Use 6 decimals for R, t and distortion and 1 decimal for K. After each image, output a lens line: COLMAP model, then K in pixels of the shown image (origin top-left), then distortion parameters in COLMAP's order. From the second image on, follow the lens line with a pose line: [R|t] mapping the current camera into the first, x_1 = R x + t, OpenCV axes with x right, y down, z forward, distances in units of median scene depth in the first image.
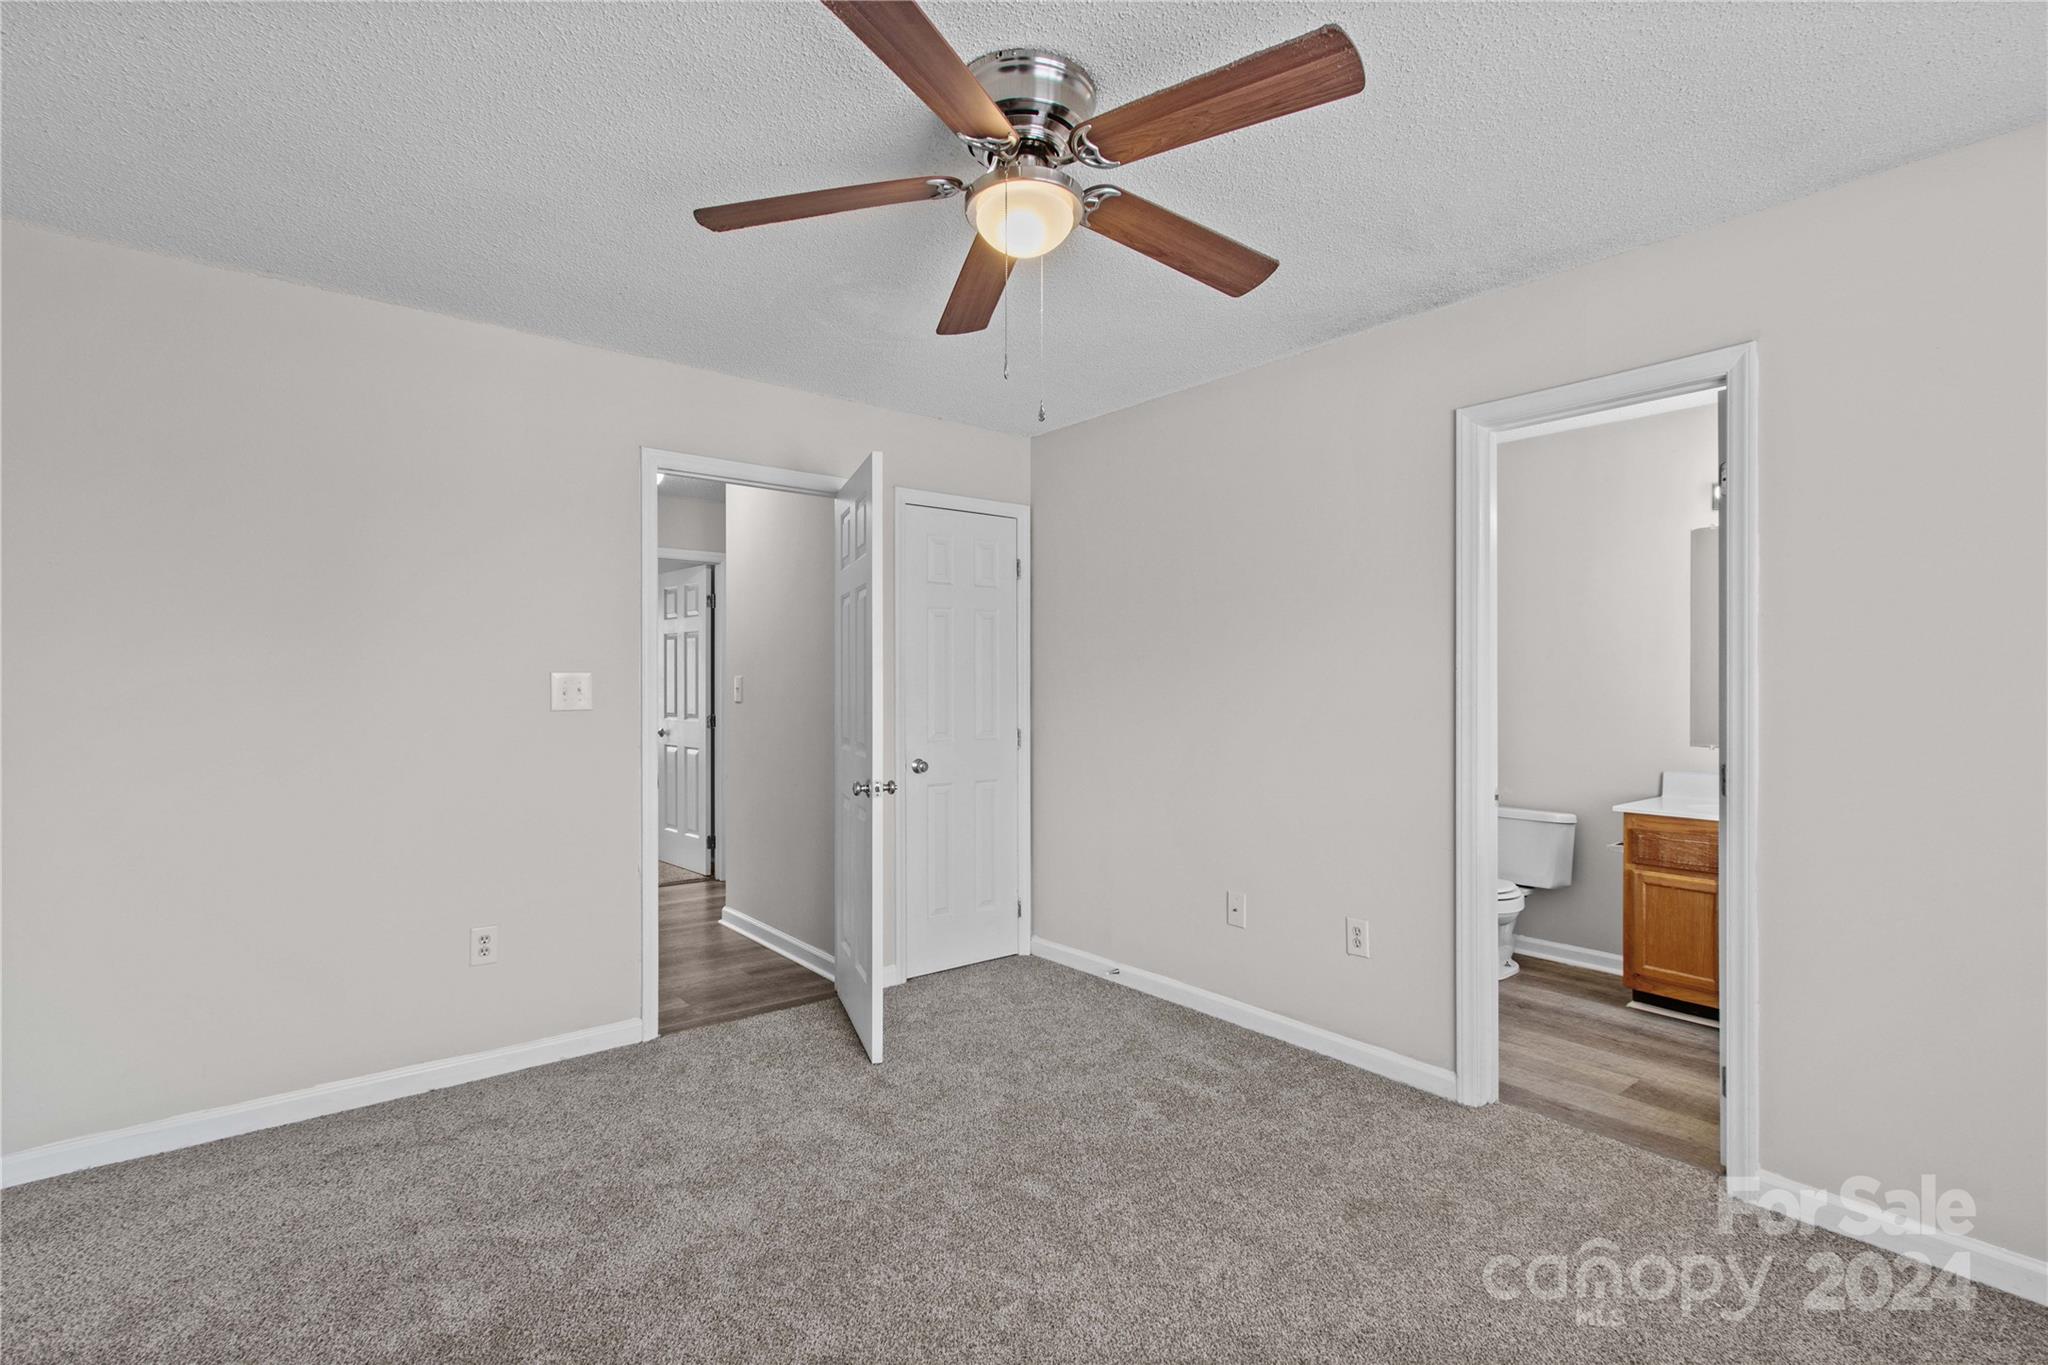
lens RADIAL K [[961.2, 0, 1025.8], [0, 961.2, 692.0], [0, 0, 1]] dist [-0.002340, 0.002154]
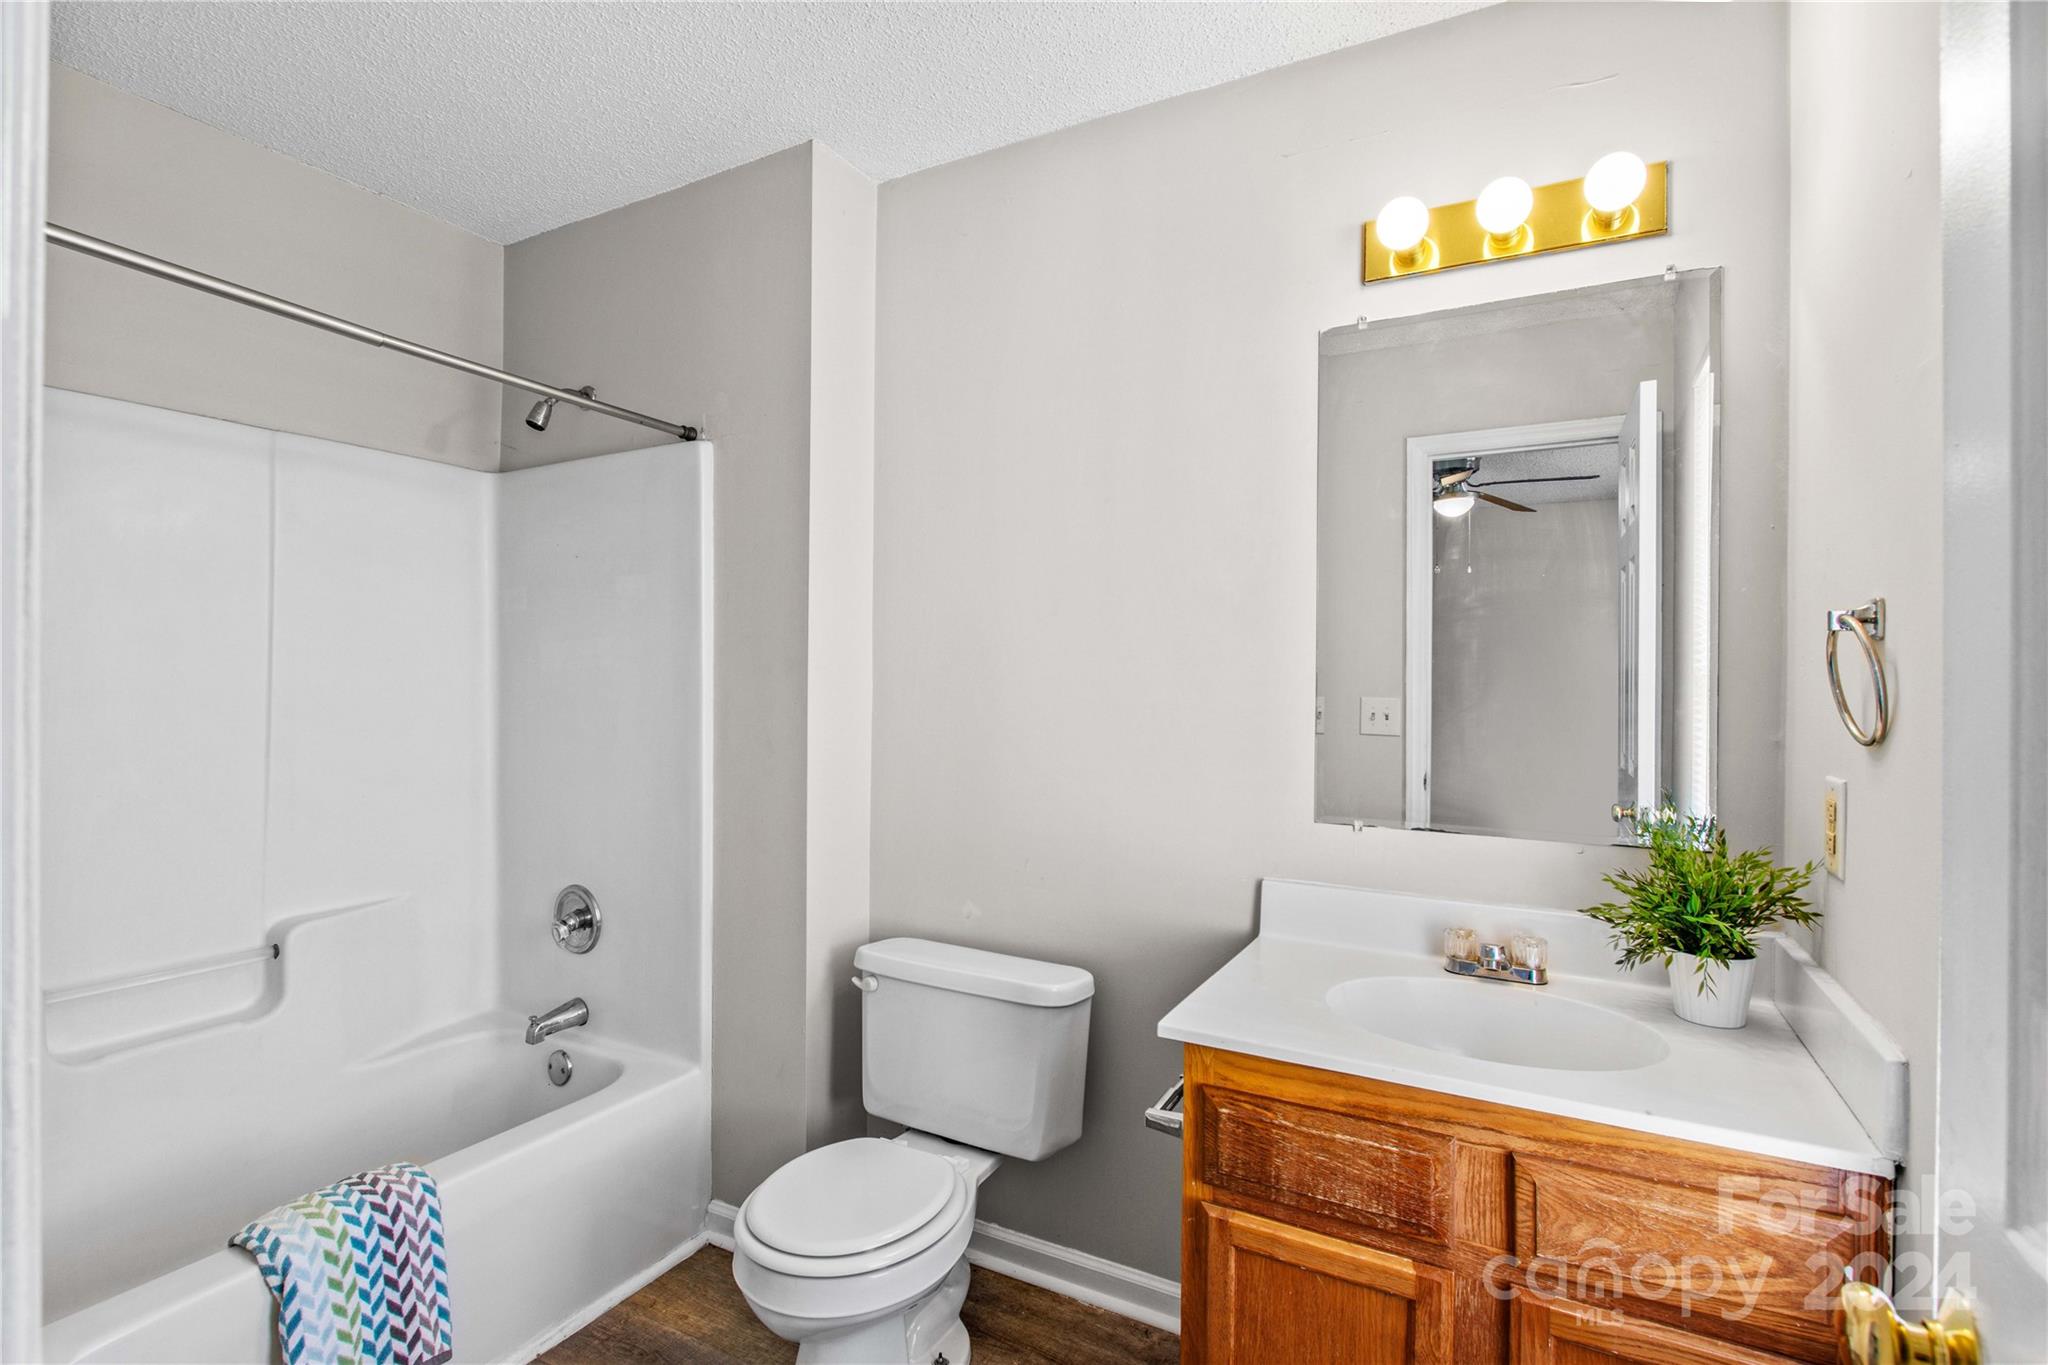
lens RADIAL K [[961.2, 0, 1027.2], [0, 961.2, 679.9], [0, 0, 1]] dist [-0.002340, 0.002154]
pose [[0.924857, 0.009223, 0.380203, 0.434631], [-0.009167, 0.999956, -0.001959, -0.008828], [-0.380205, -0.001674, 0.924901, 0.697641]]
